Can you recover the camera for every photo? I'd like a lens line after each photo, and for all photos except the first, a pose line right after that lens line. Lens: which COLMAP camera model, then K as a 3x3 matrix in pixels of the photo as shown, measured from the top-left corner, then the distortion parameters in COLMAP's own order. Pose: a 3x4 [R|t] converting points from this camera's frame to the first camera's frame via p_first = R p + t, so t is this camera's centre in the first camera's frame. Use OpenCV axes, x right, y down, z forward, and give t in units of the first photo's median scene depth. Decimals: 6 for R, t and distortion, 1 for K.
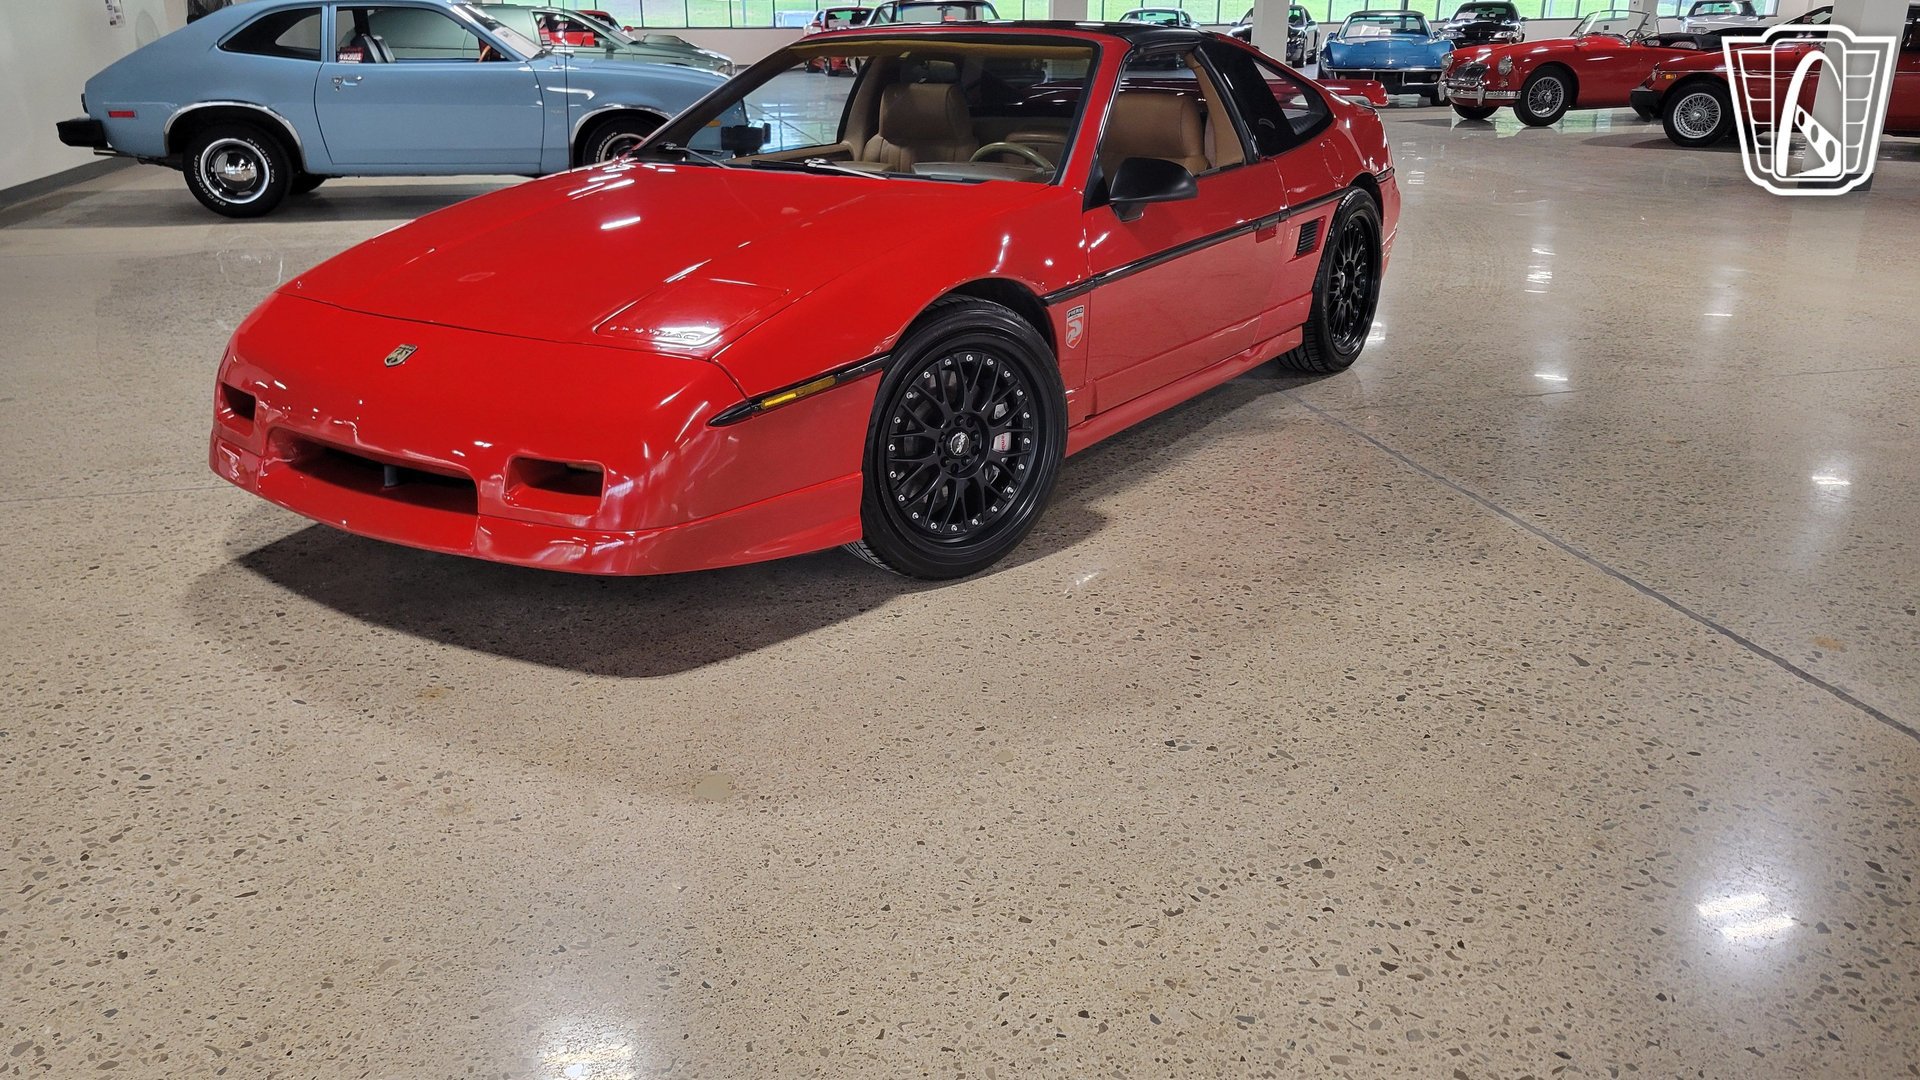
lens RADIAL K [[1442.3, 0, 940.5], [0, 1442.3, 542.6], [0, 0, 1]] dist [0.055172, -0.035777]
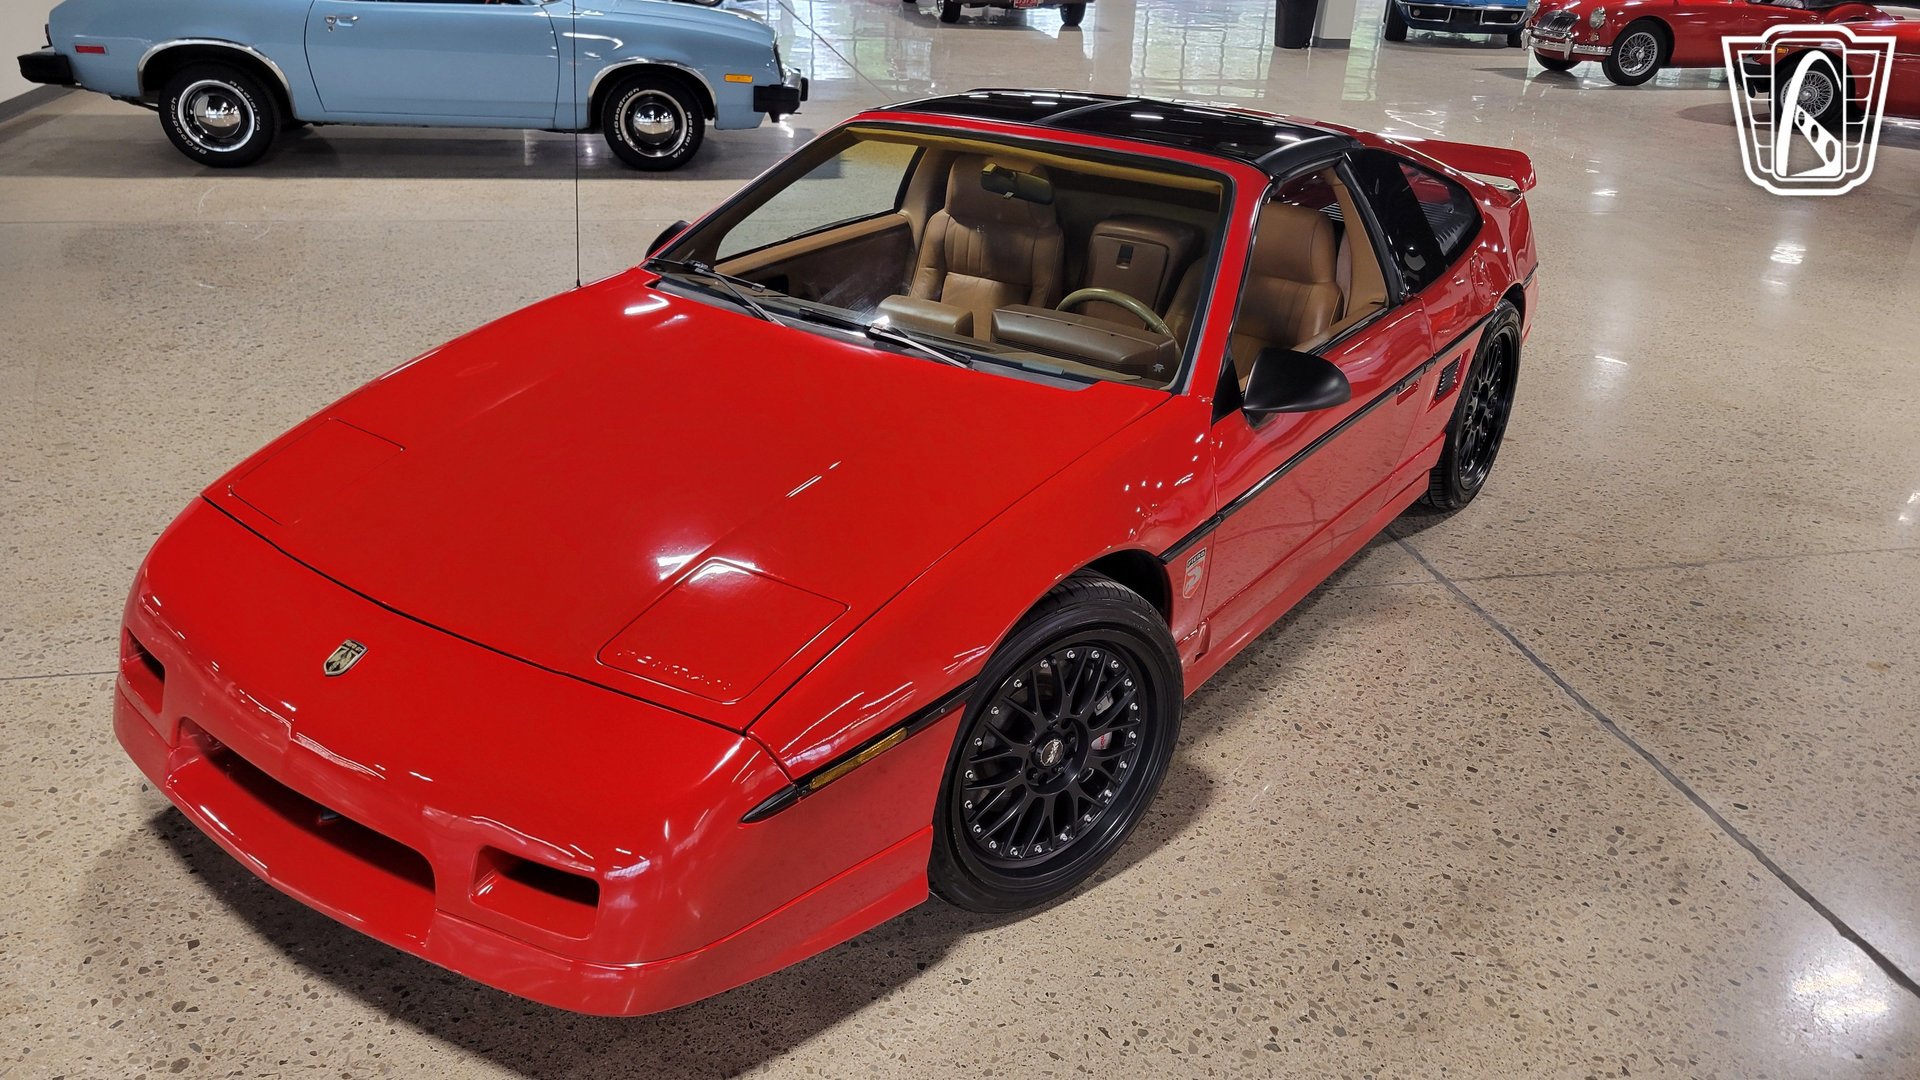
lens RADIAL K [[1442.3, 0, 953.8], [0, 1442.3, 537.8], [0, 0, 1]] dist [0.055172, -0.035777]
pose [[0.998919, 0.046364, 0.003433, -0.042284], [-0.046490, 0.995736, 0.079681, -0.213885], [0.000276, -0.079754, 0.996815, 0.183889]]
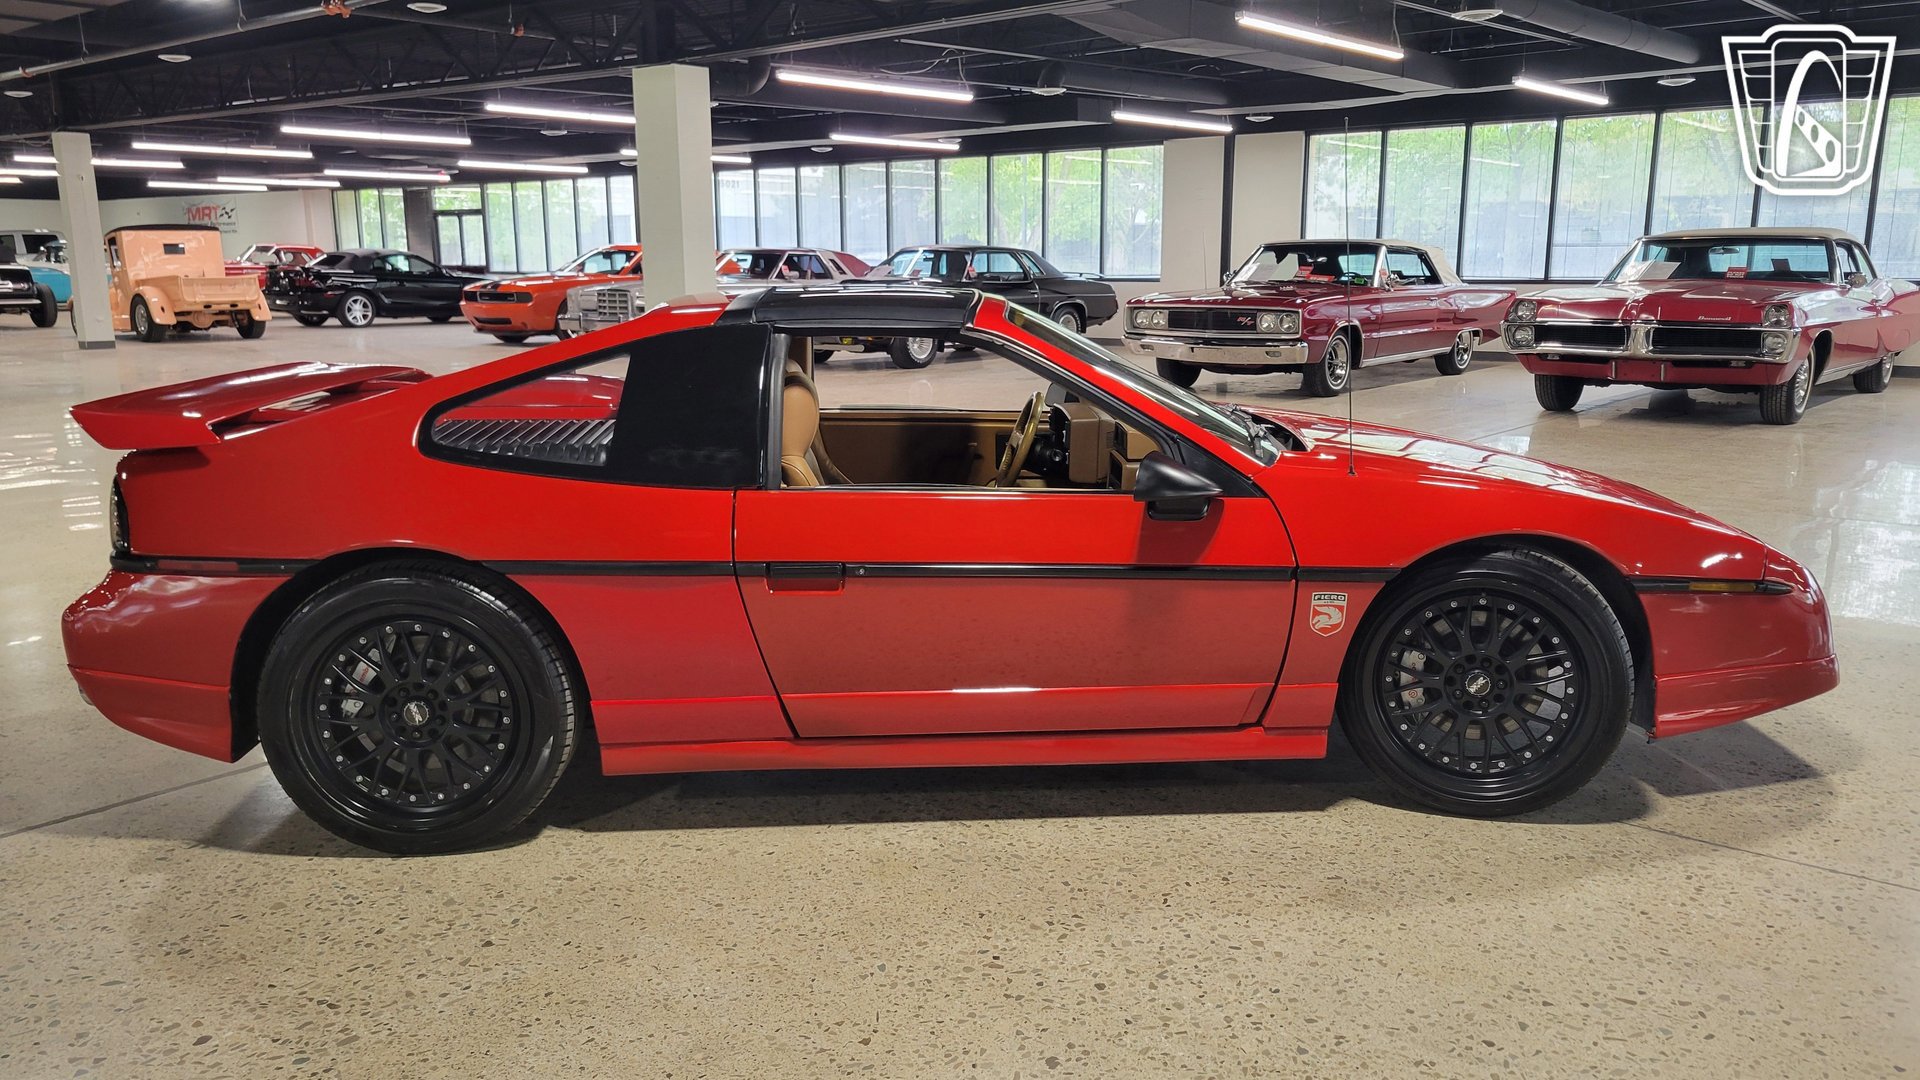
lens RADIAL K [[1442.3, 0, 956.5], [0, 1442.3, 551.6], [0, 0, 1]] dist [0.055172, -0.035777]
pose [[-0.604641, -0.155541, 0.781163, -0.834106], [0.277189, 0.878350, 0.389444, -0.654122], [-0.746710, 0.452004, -0.487972, 1.755033]]
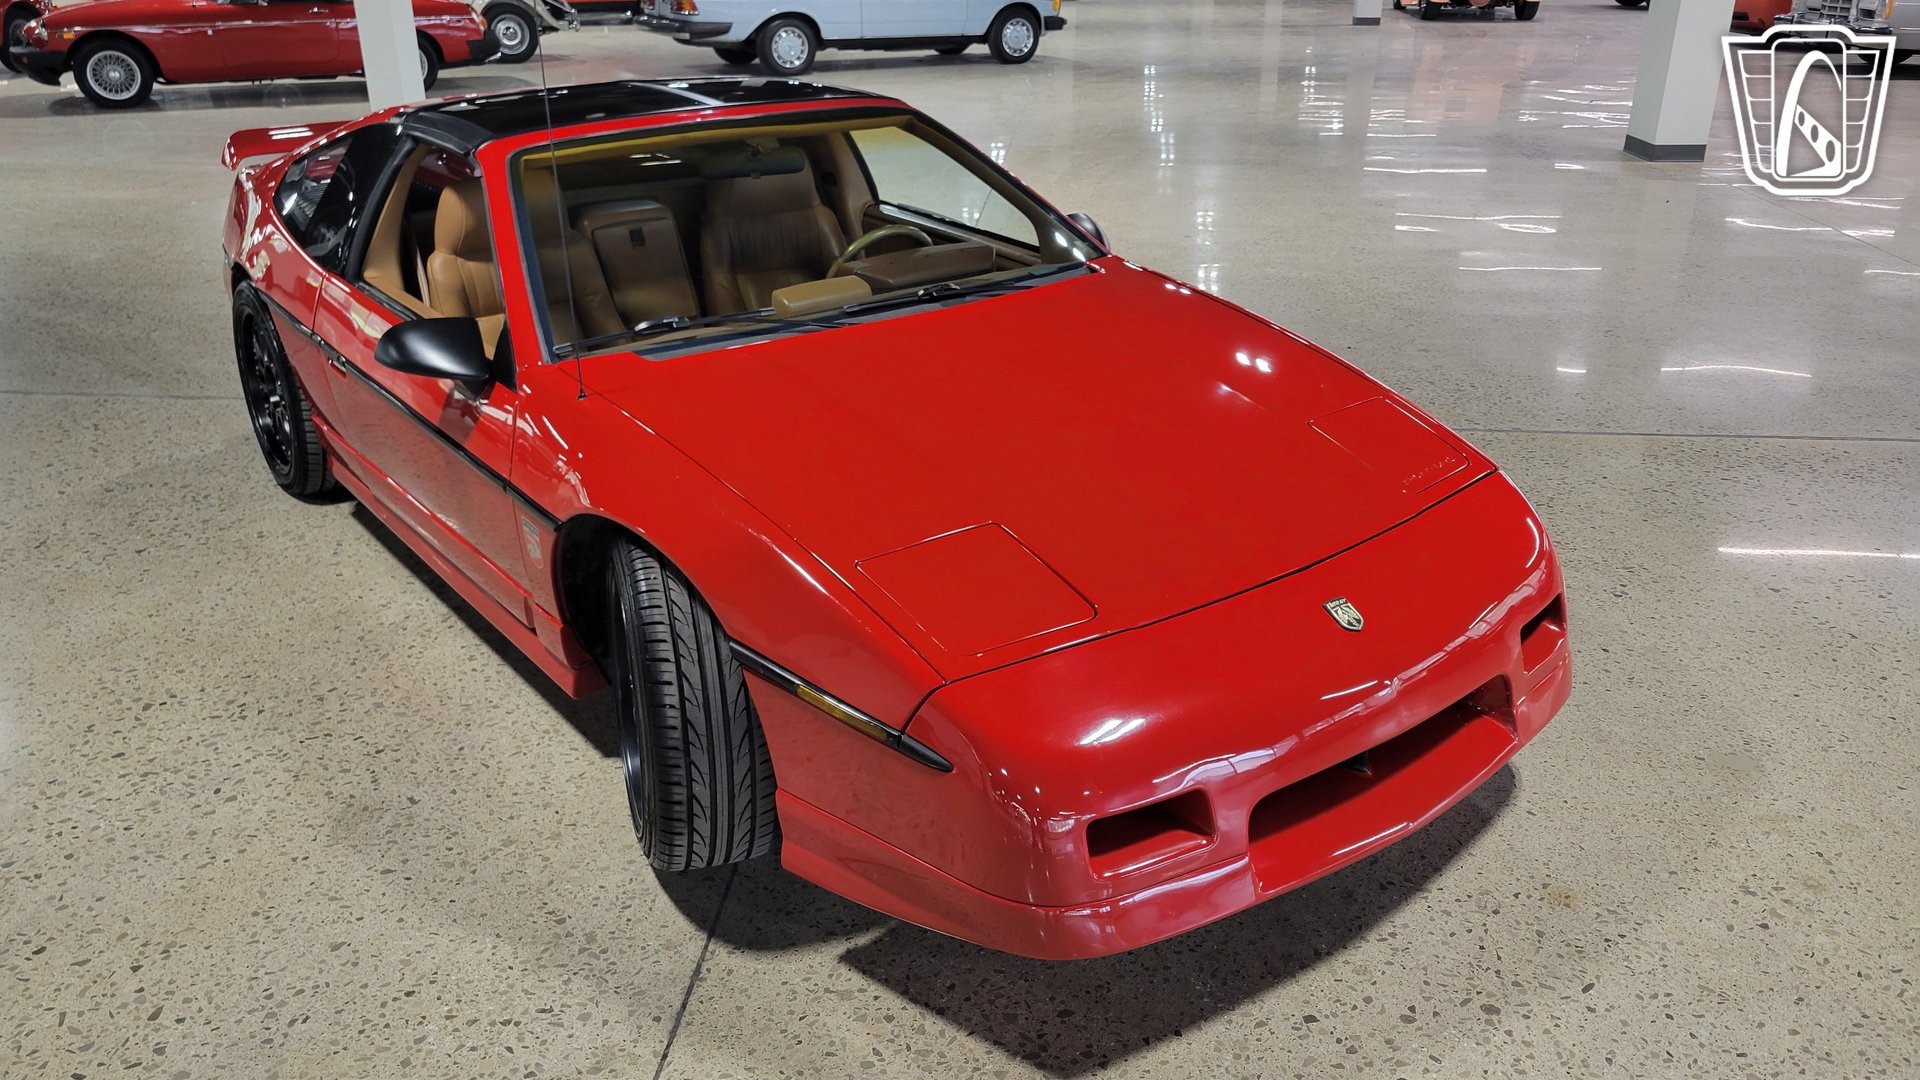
lens RADIAL K [[1442.3, 0, 973.2], [0, 1442.3, 523.0], [0, 0, 1]] dist [0.055172, -0.035777]
pose [[0.303758, -0.369994, 0.877972, -0.890551], [0.323277, 0.906871, 0.270326, -0.365216], [-0.896227, 0.201715, 0.395080, 0.679322]]
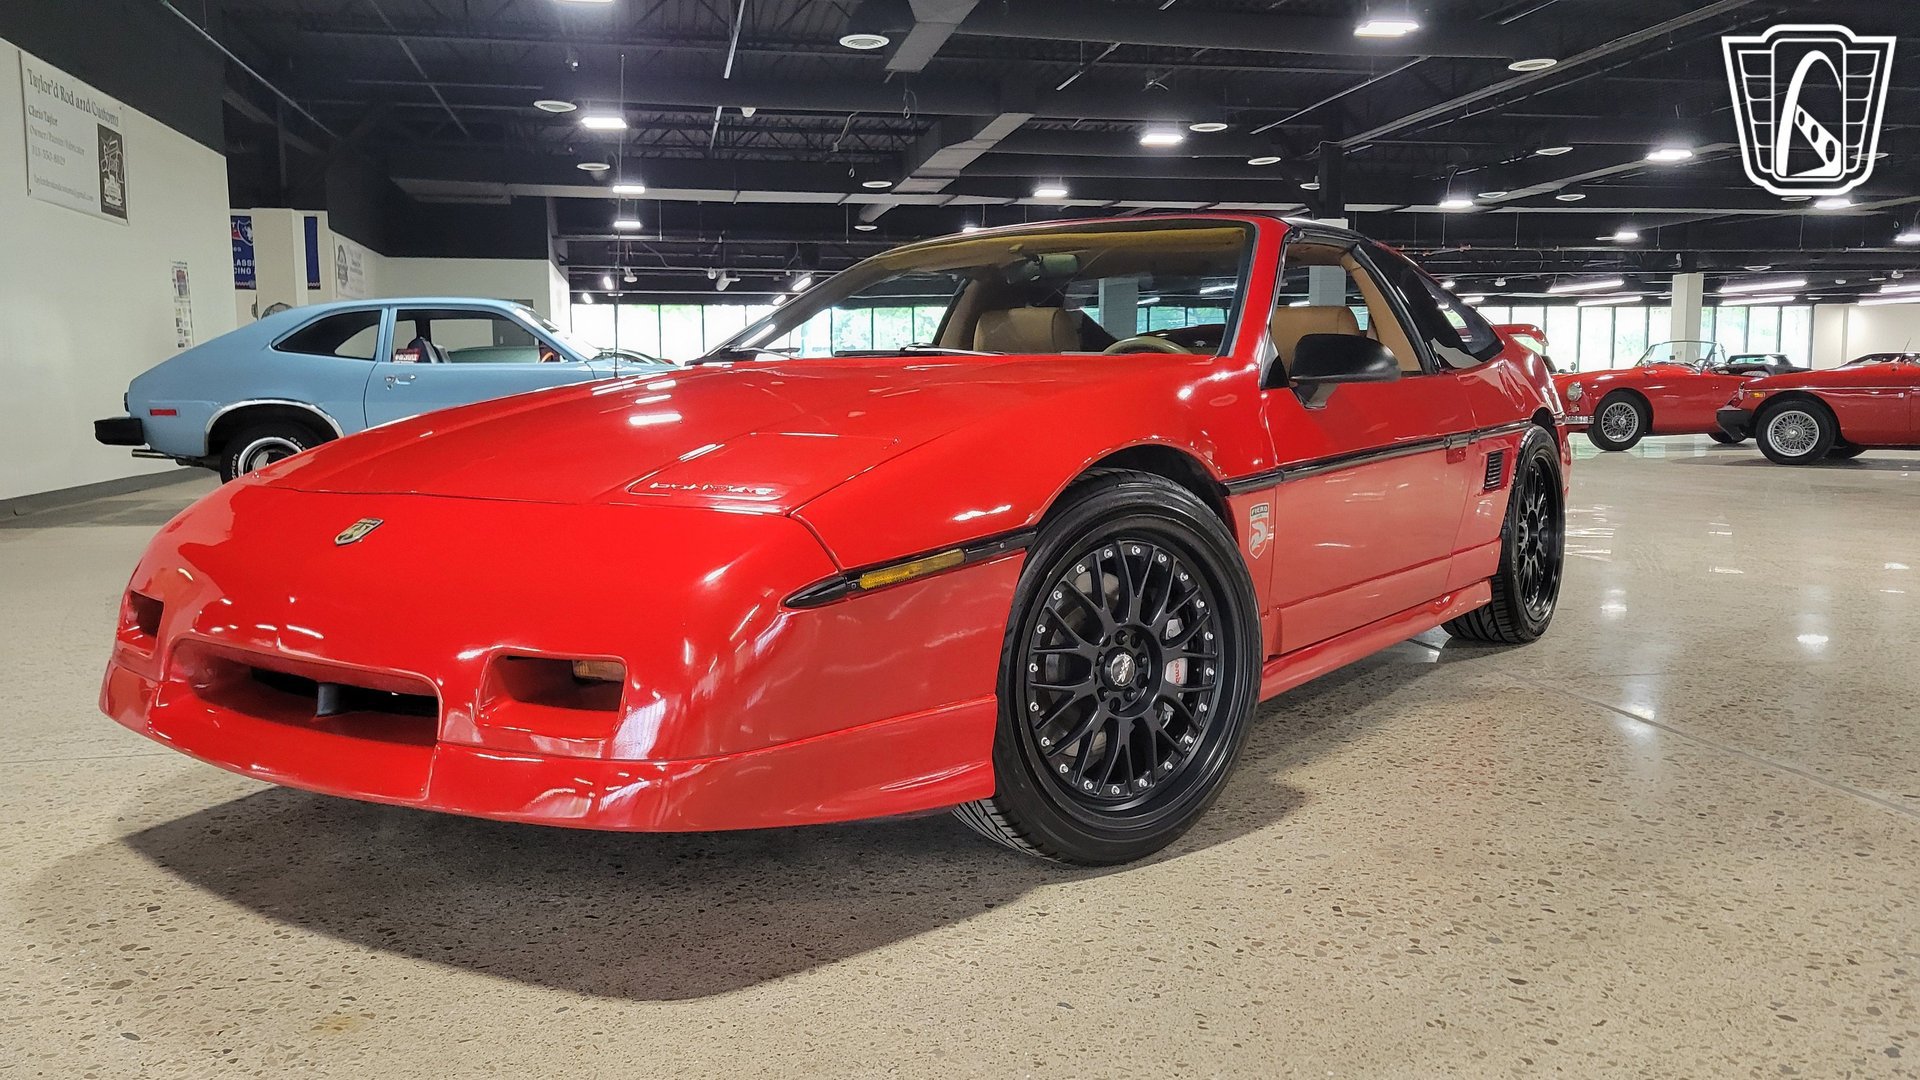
lens RADIAL K [[1442.3, 0, 940.3], [0, 1442.3, 535.0], [0, 0, 1]] dist [0.055172, -0.035777]
pose [[0.999572, 0.000648, -0.029237, -0.048697], [-0.007740, 0.969960, -0.243140, 0.036412], [0.028201, 0.243262, 0.969551, 0.243943]]
